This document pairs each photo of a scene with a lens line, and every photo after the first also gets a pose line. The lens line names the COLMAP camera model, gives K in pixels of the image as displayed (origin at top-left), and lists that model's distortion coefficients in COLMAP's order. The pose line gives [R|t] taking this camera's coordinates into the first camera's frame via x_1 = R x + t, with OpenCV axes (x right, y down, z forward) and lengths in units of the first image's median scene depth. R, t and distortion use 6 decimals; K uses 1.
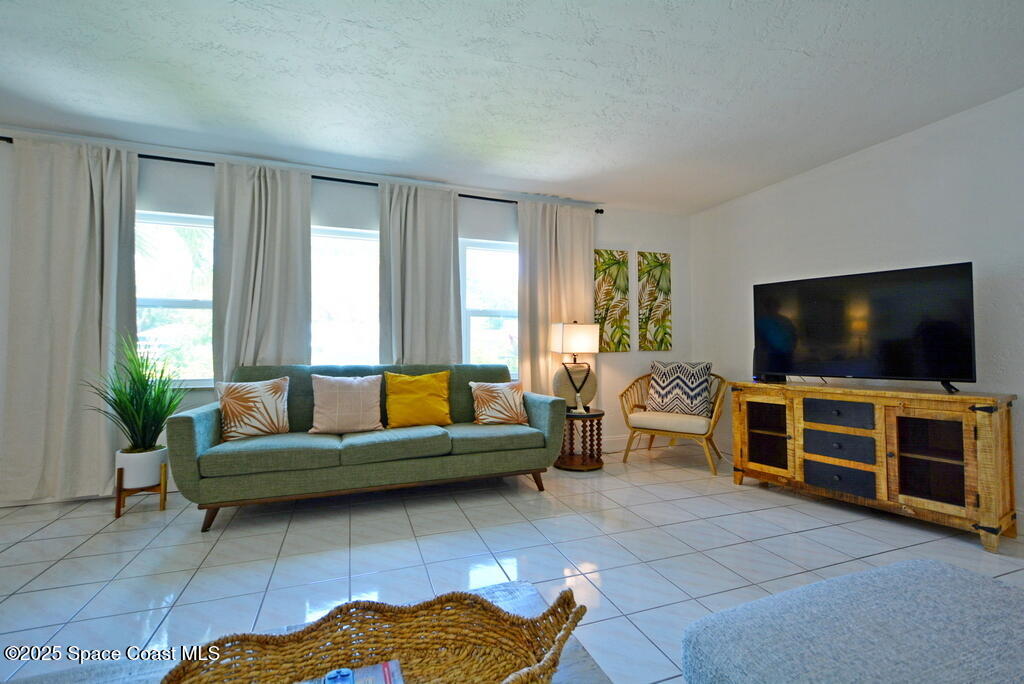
lens RADIAL K [[444.7, 0, 512.0], [0, 444.7, 340.1], [0, 0, 1]] dist [0.006496, -0.003636]
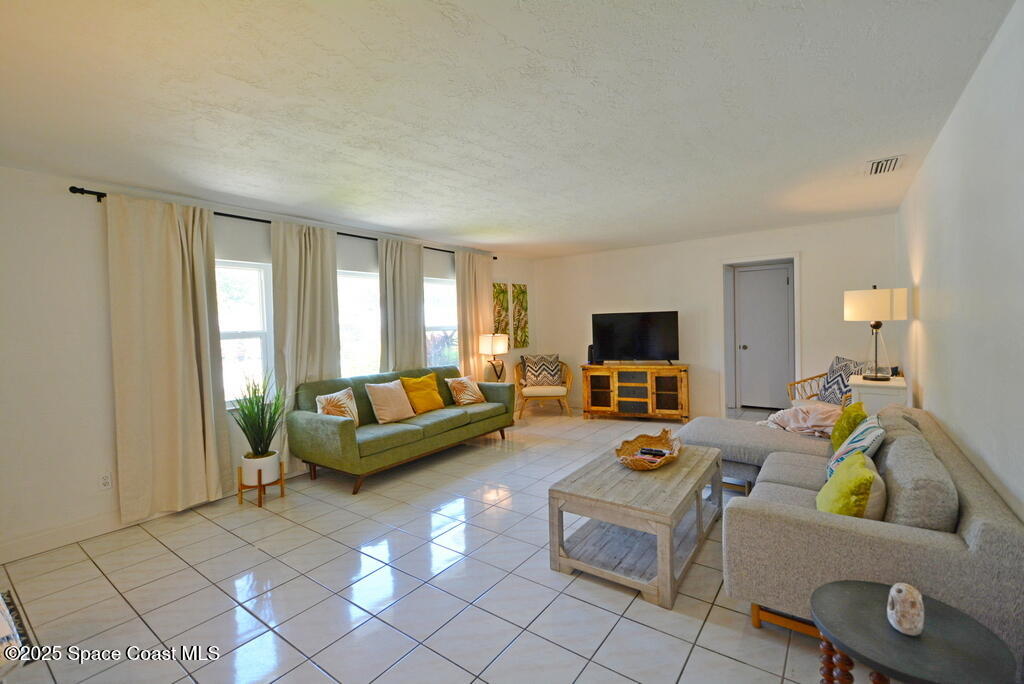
lens RADIAL K [[444.7, 0, 511.4], [0, 444.7, 340.1], [0, 0, 1]] dist [0.006496, -0.003636]
pose [[0.832993, -0.044393, 0.551499, -0.778899], [0.018786, 0.998471, 0.051997, -0.115735], [-0.552964, -0.032953, 0.832553, -0.384480]]
